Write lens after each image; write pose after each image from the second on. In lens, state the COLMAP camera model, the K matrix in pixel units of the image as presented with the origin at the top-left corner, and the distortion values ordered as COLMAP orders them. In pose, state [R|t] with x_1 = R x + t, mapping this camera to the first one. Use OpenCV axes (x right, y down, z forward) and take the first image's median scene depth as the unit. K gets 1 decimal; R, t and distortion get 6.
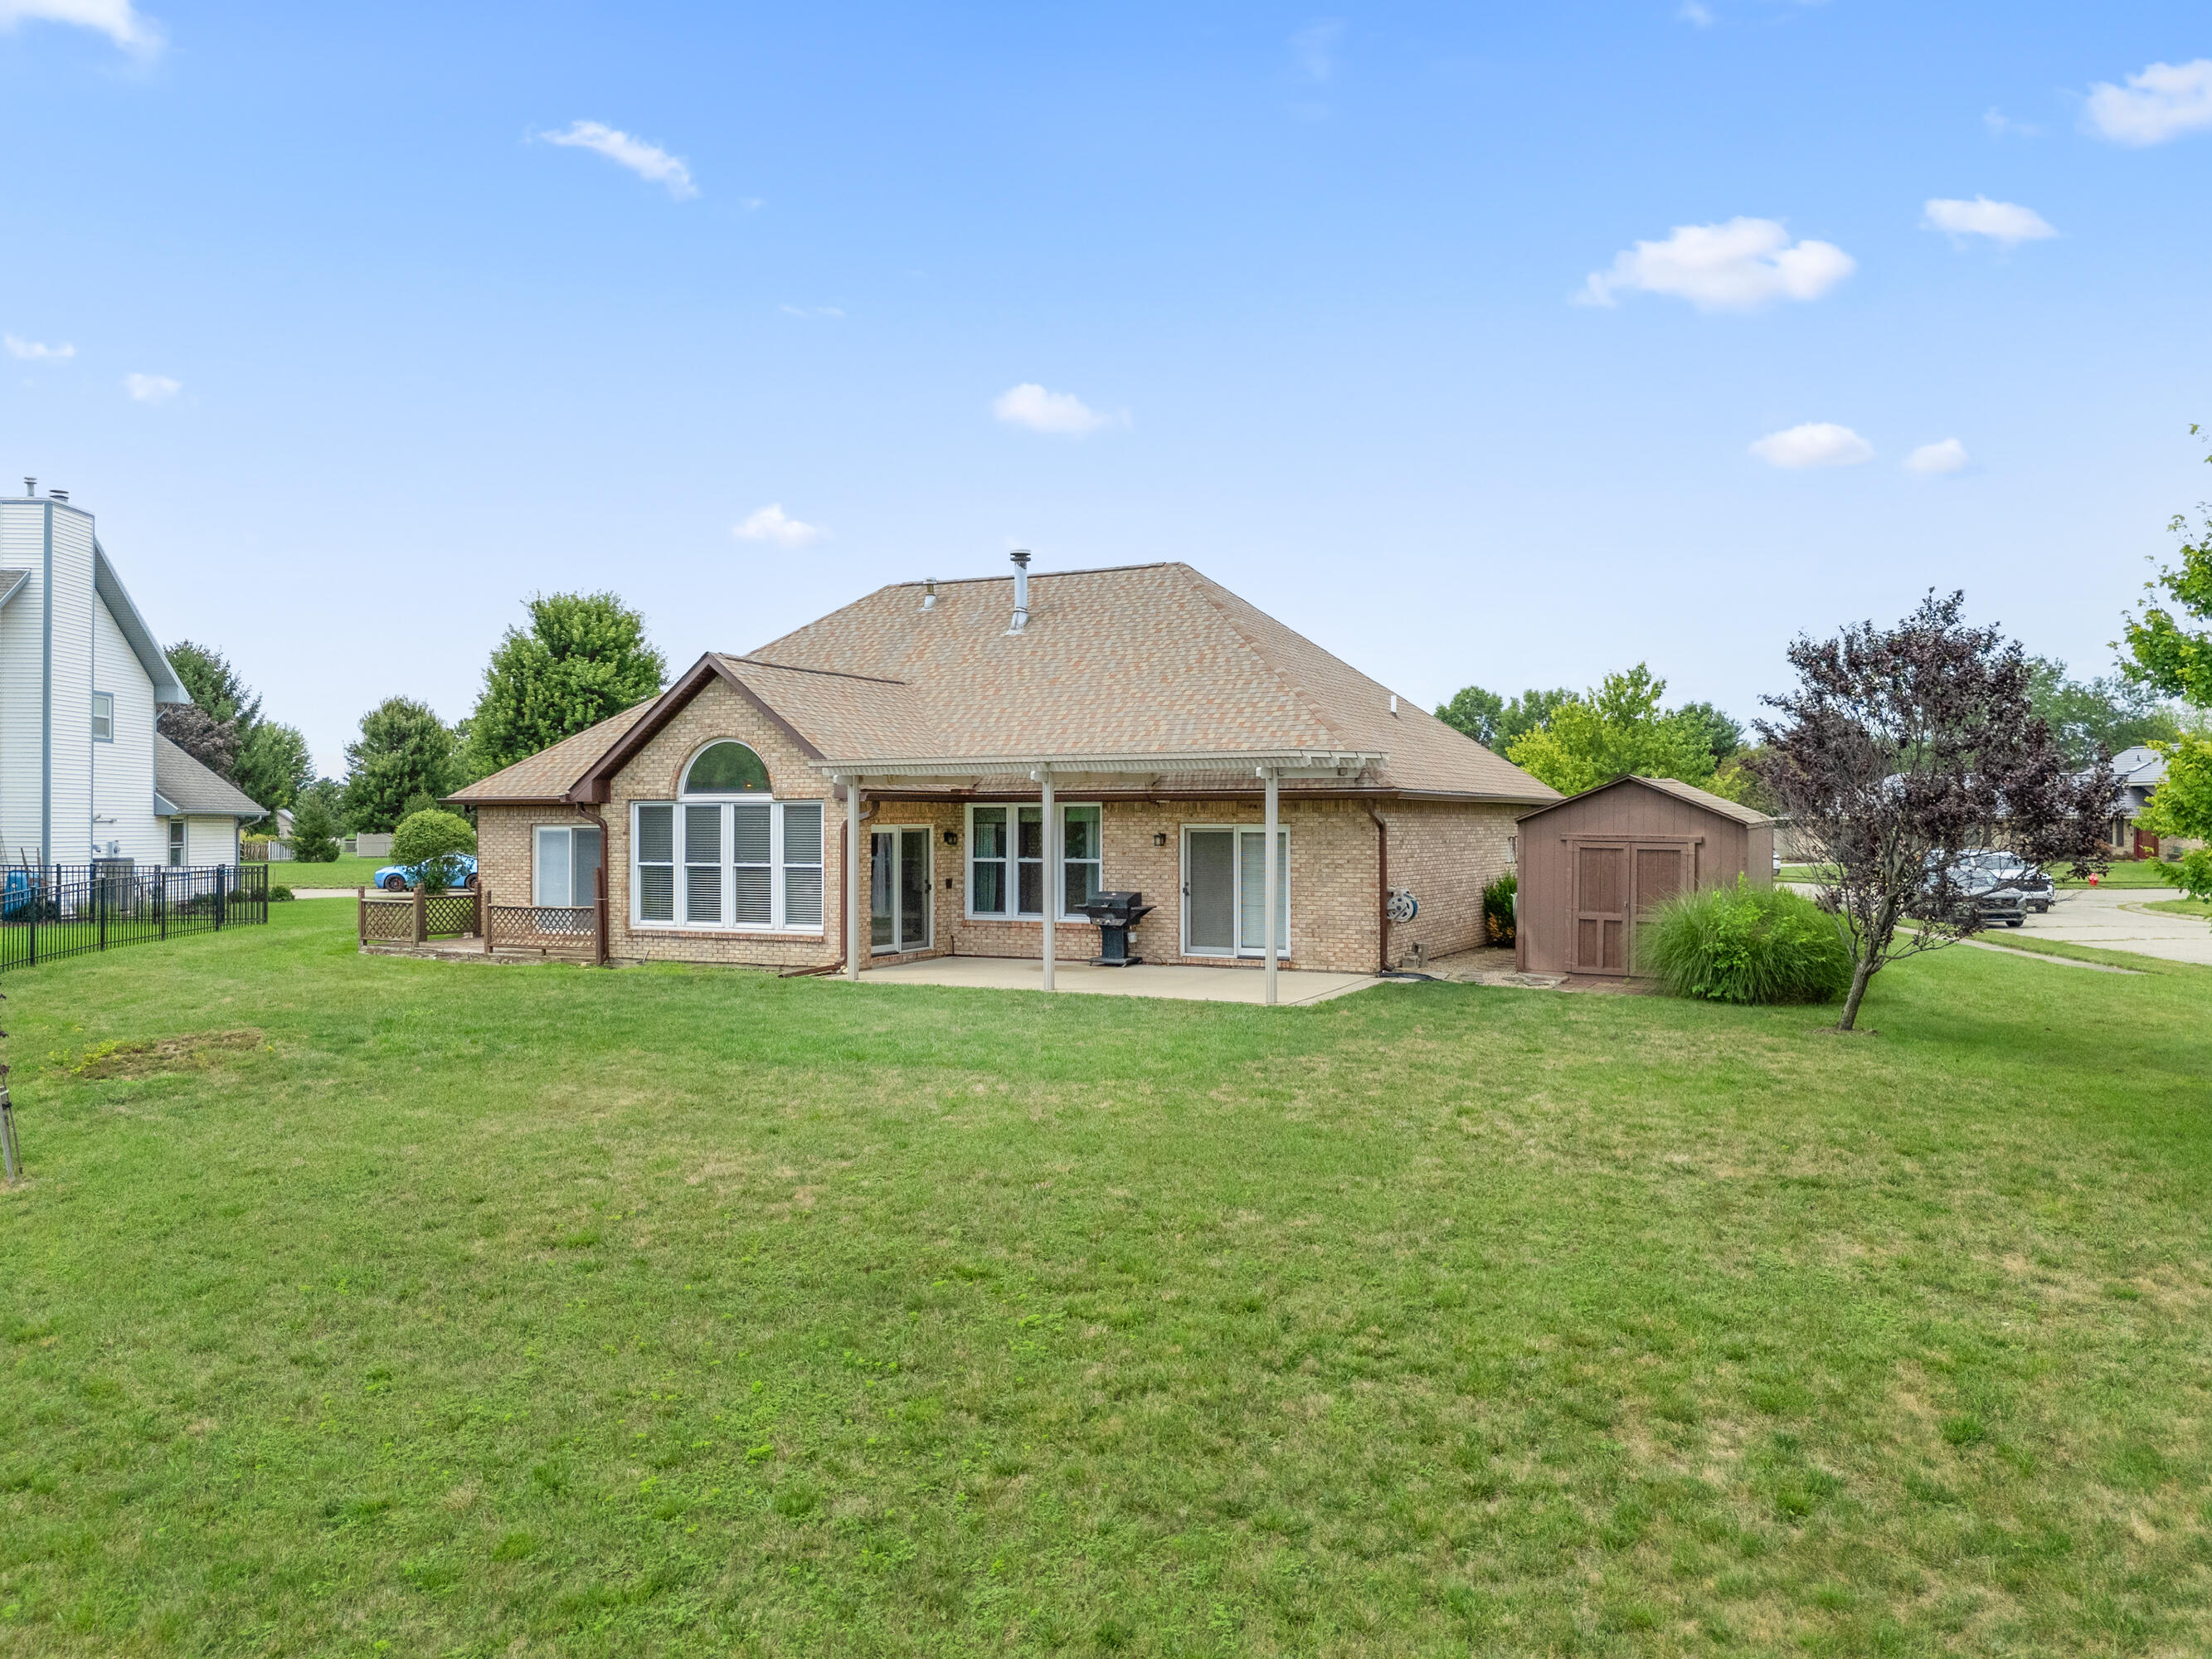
lens RADIAL K [[1629.6, 0, 1111.2], [0, 1629.6, 817.6], [0, 0, 1]] dist [0.060640, -0.053437]
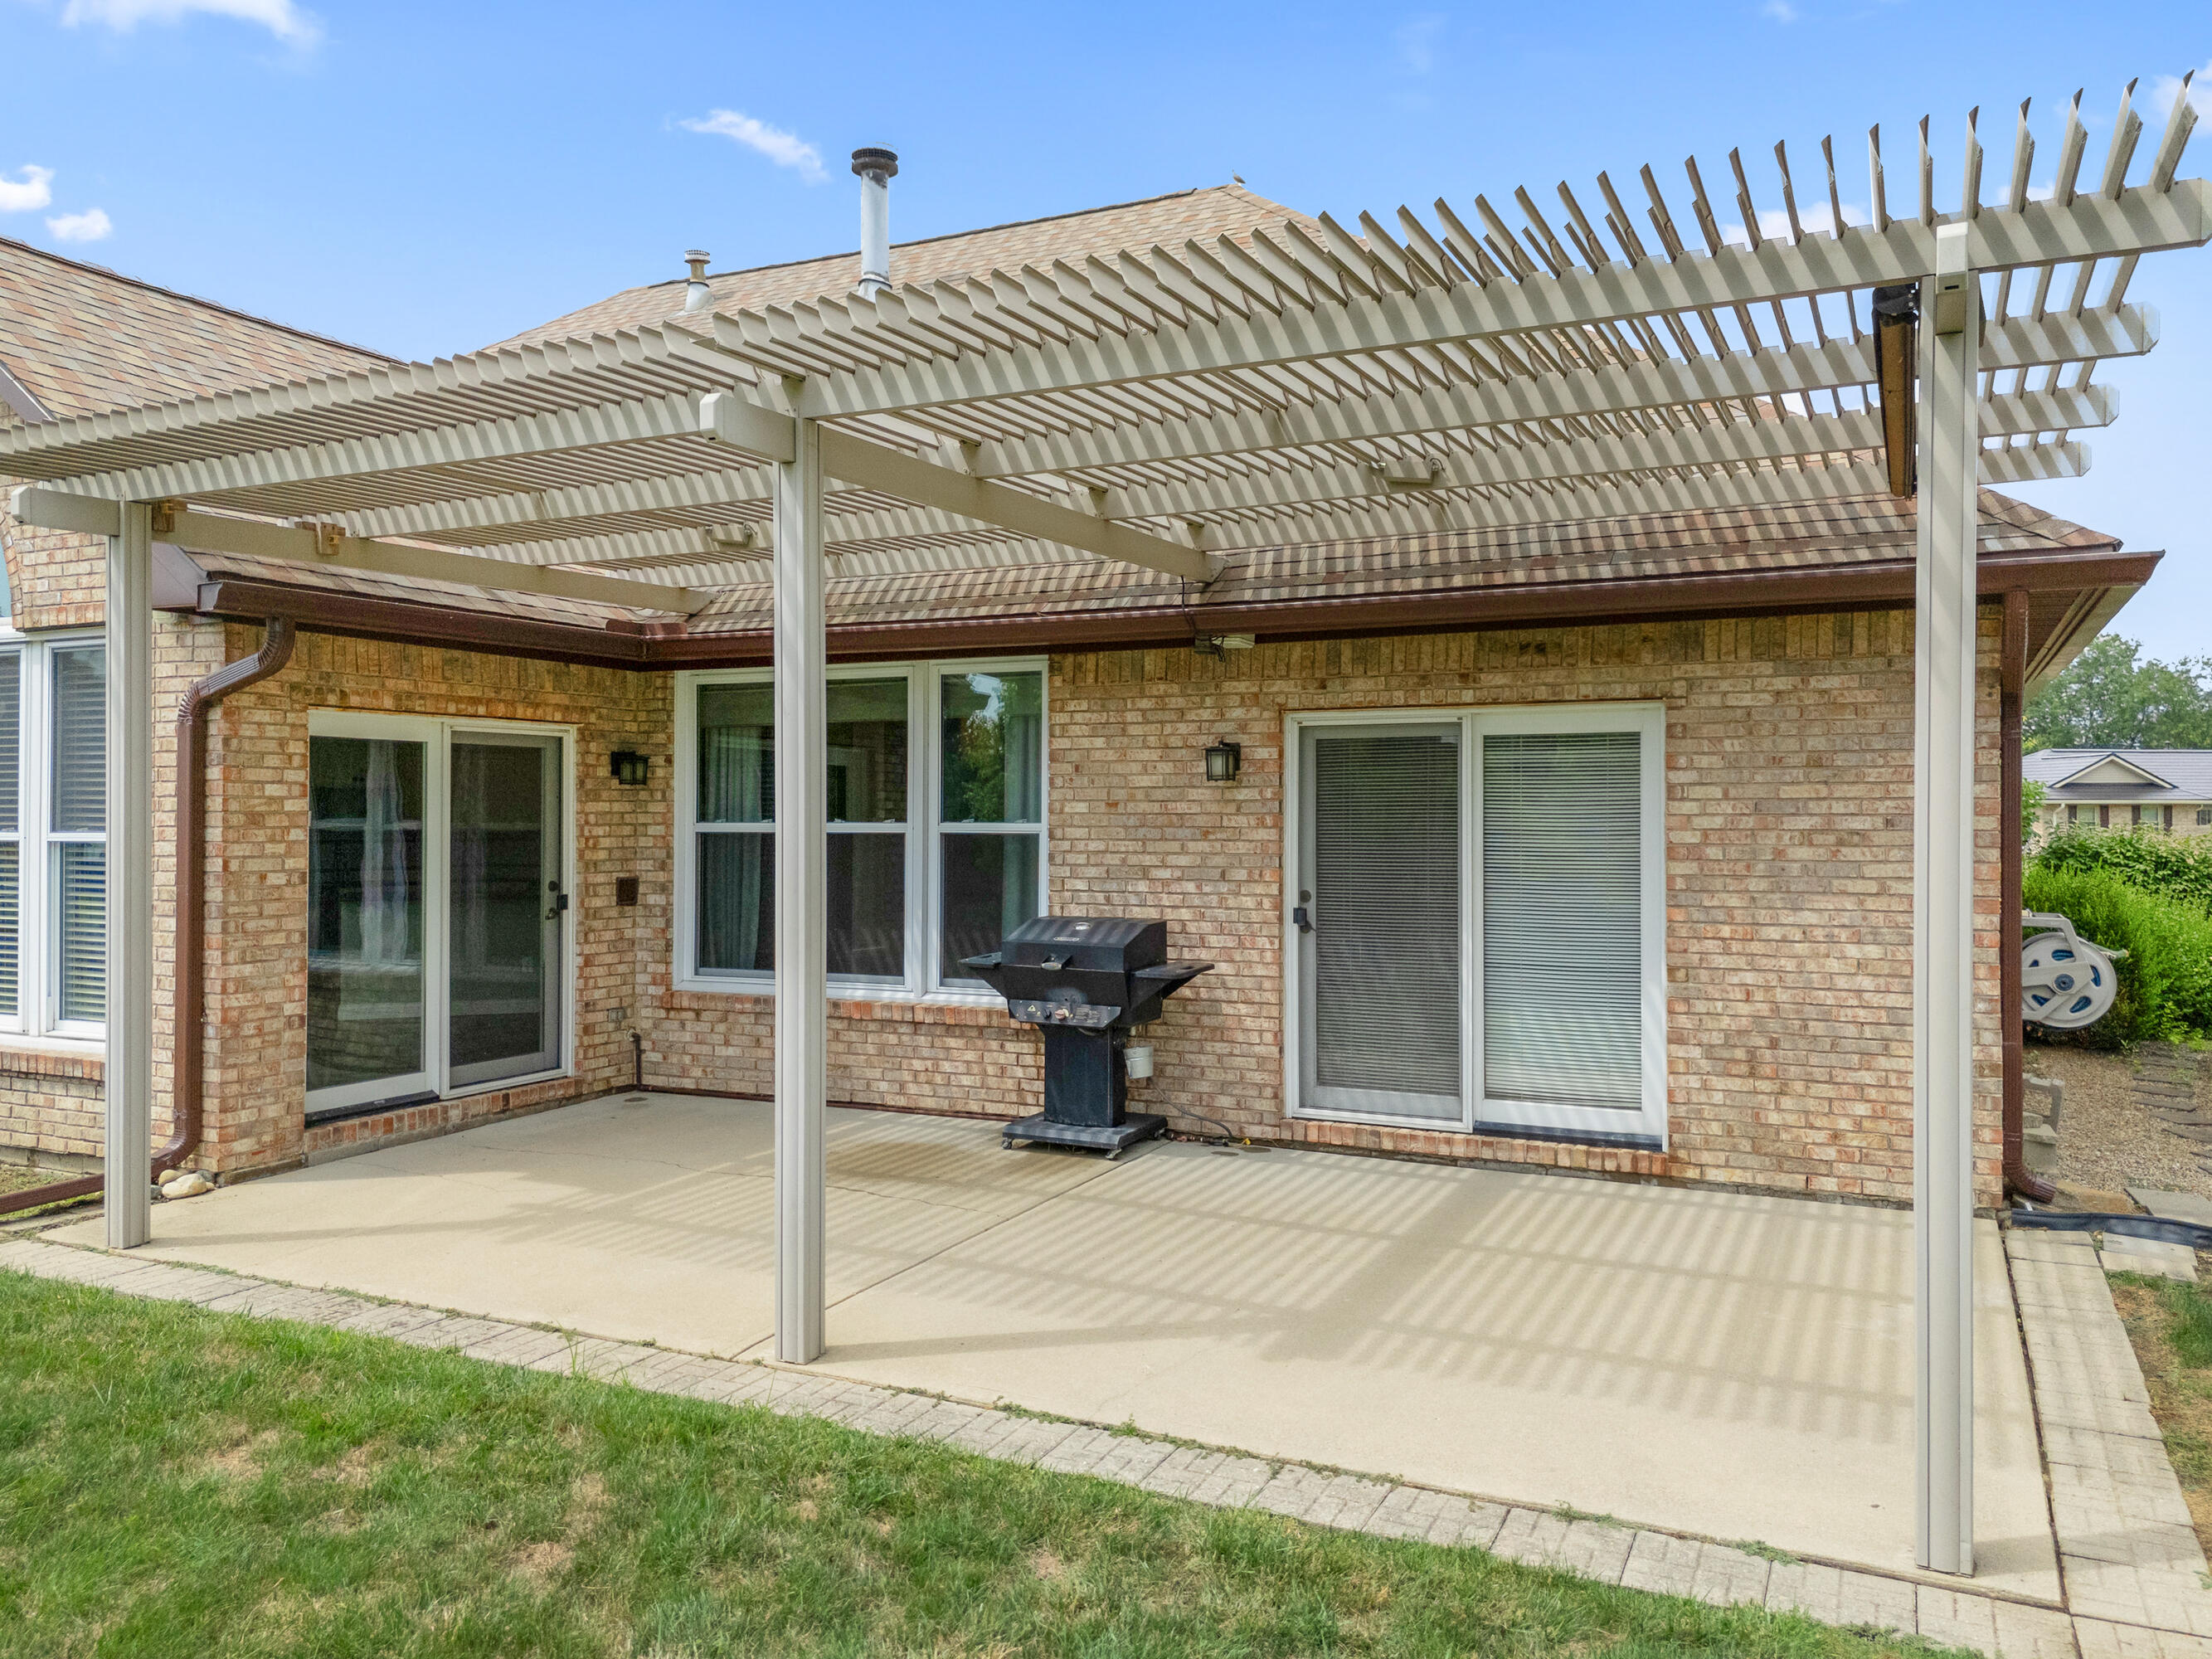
lens RADIAL K [[1629.6, 0, 1111.2], [0, 1629.6, 817.6], [0, 0, 1]] dist [0.060640, -0.053437]
pose [[0.999605, 0.003822, 0.027840, -0.001586], [-0.003798, 0.999992, -0.000922, 0.024503], [-0.027844, 0.000816, 0.999612, 0.650215]]
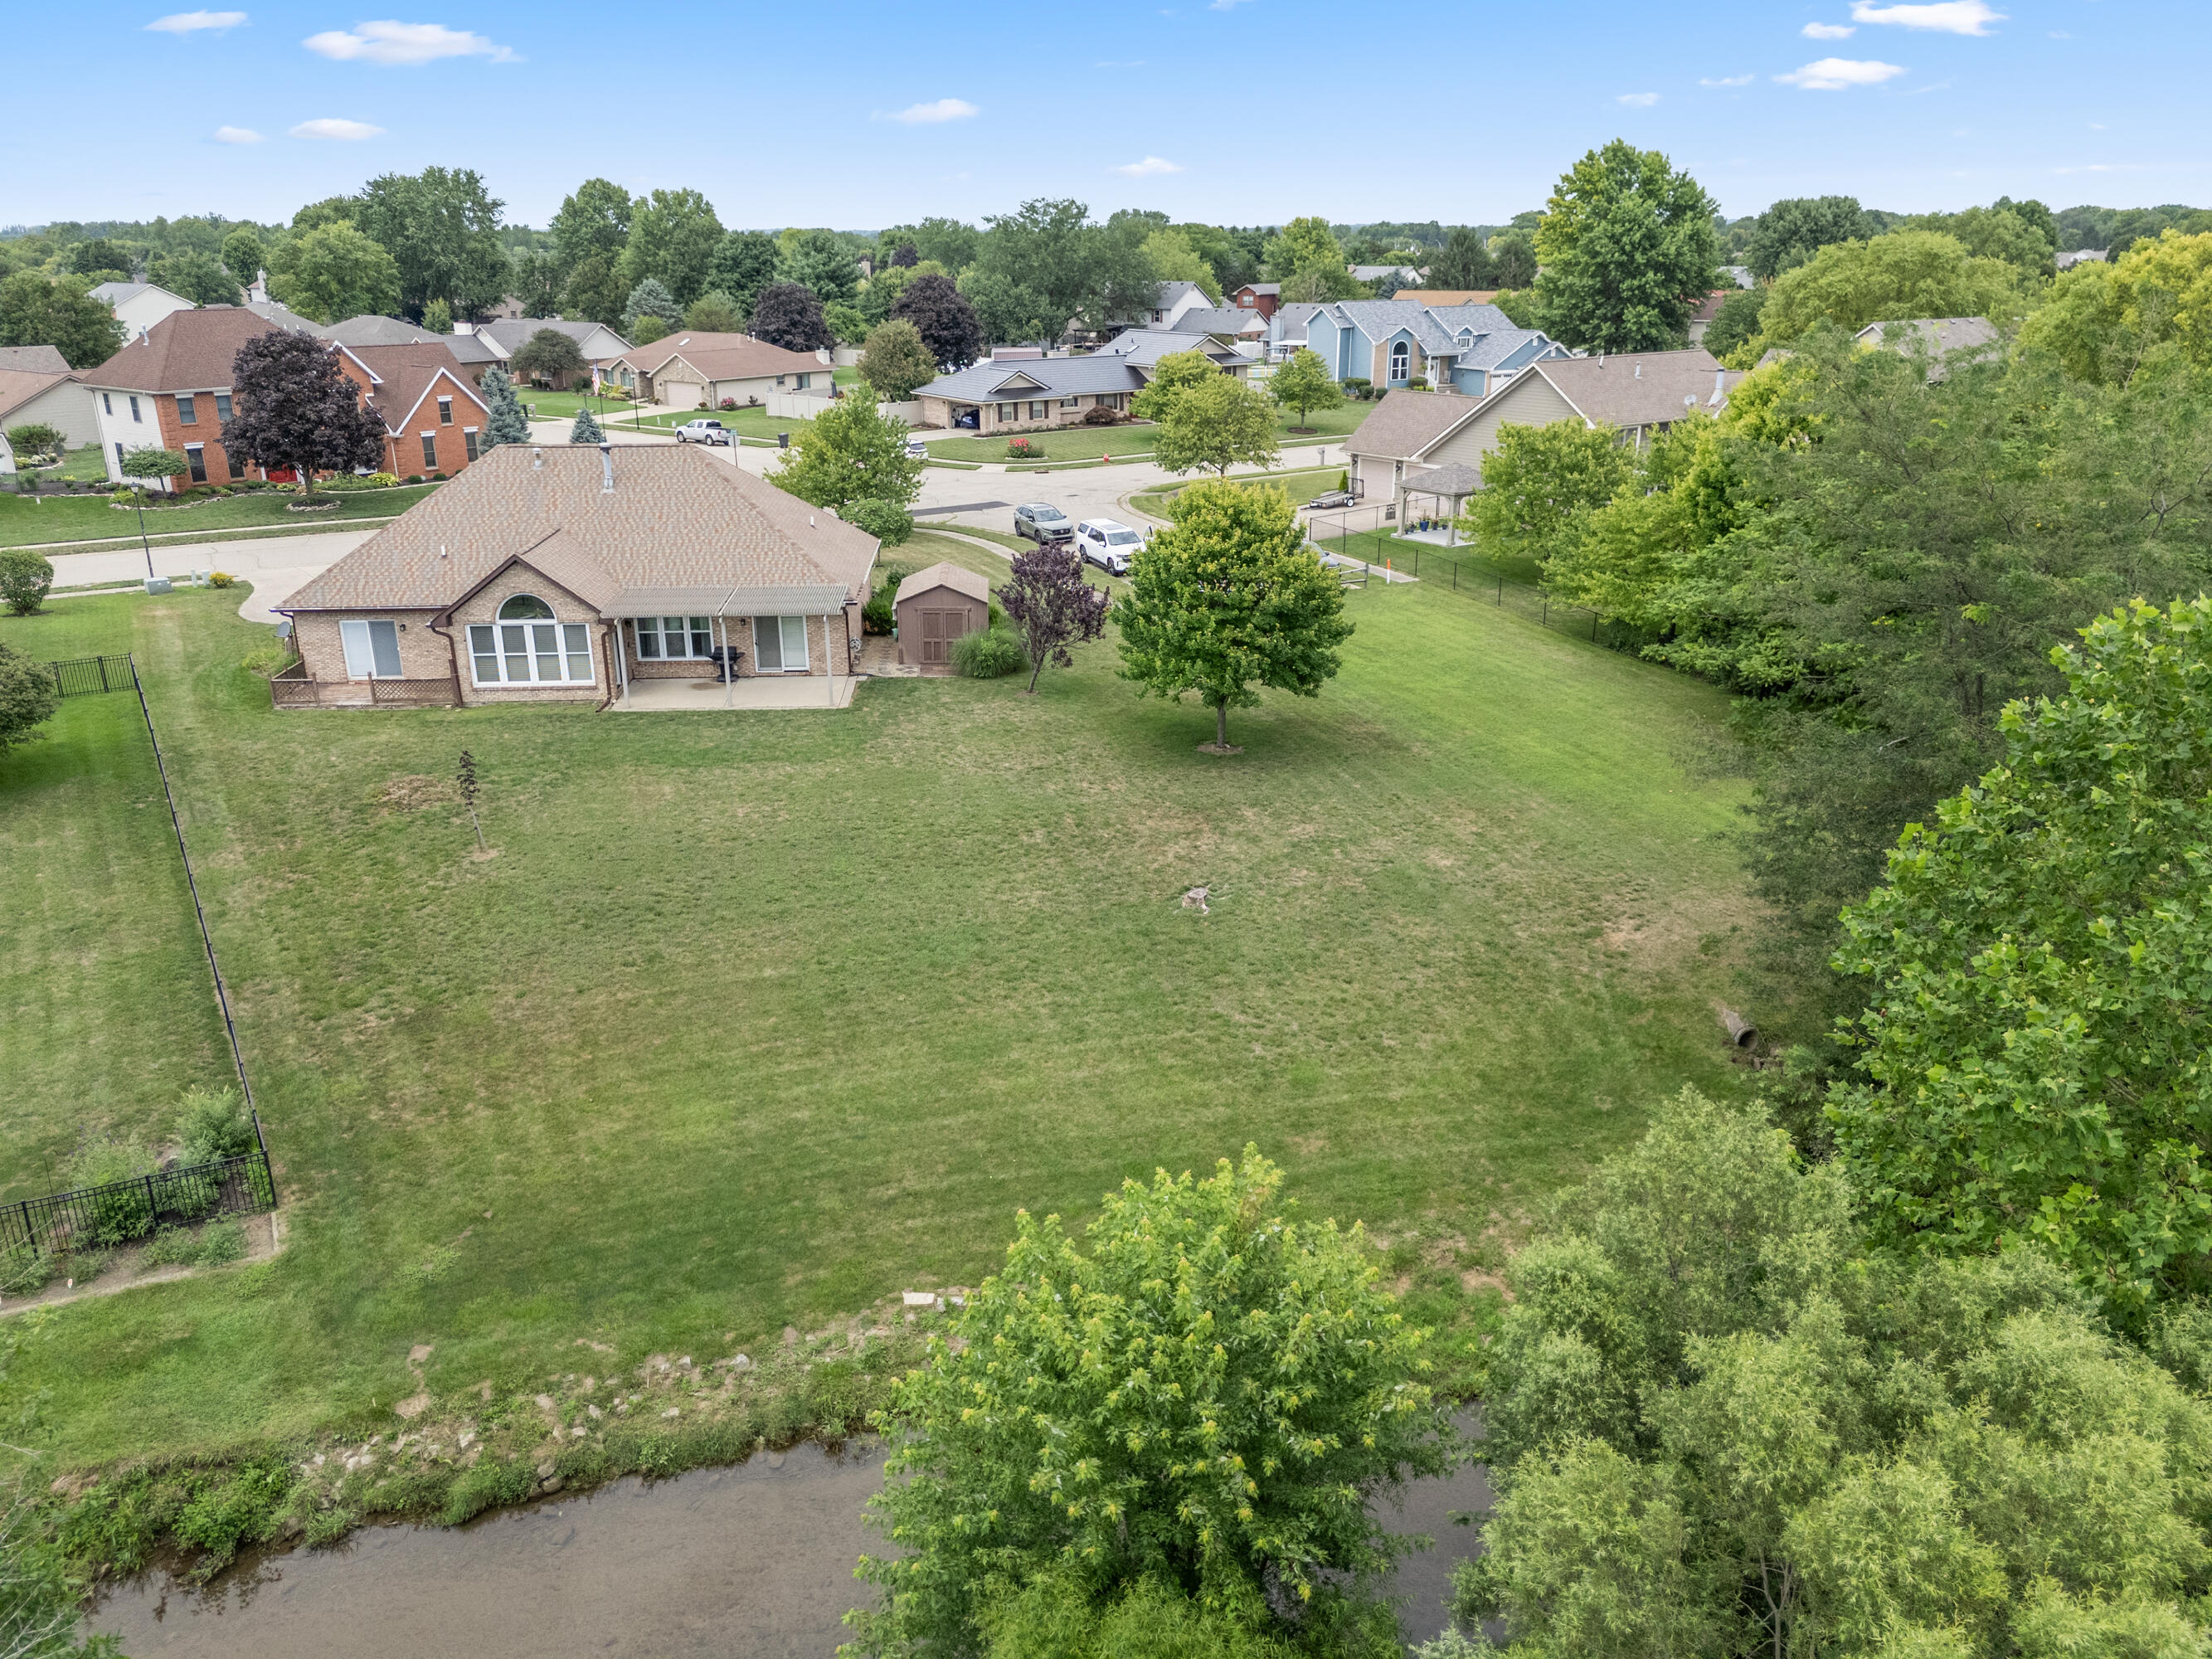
lens RADIAL K [[1629.6, 0, 1111.2], [0, 1629.6, 817.6], [0, 0, 1]] dist [0.060640, -0.053437]
pose [[0.863865, -0.167784, 0.474958, -0.608968], [0.004364, 0.945353, 0.326019, -0.437019], [-0.503704, -0.279563, 0.817390, -1.082840]]
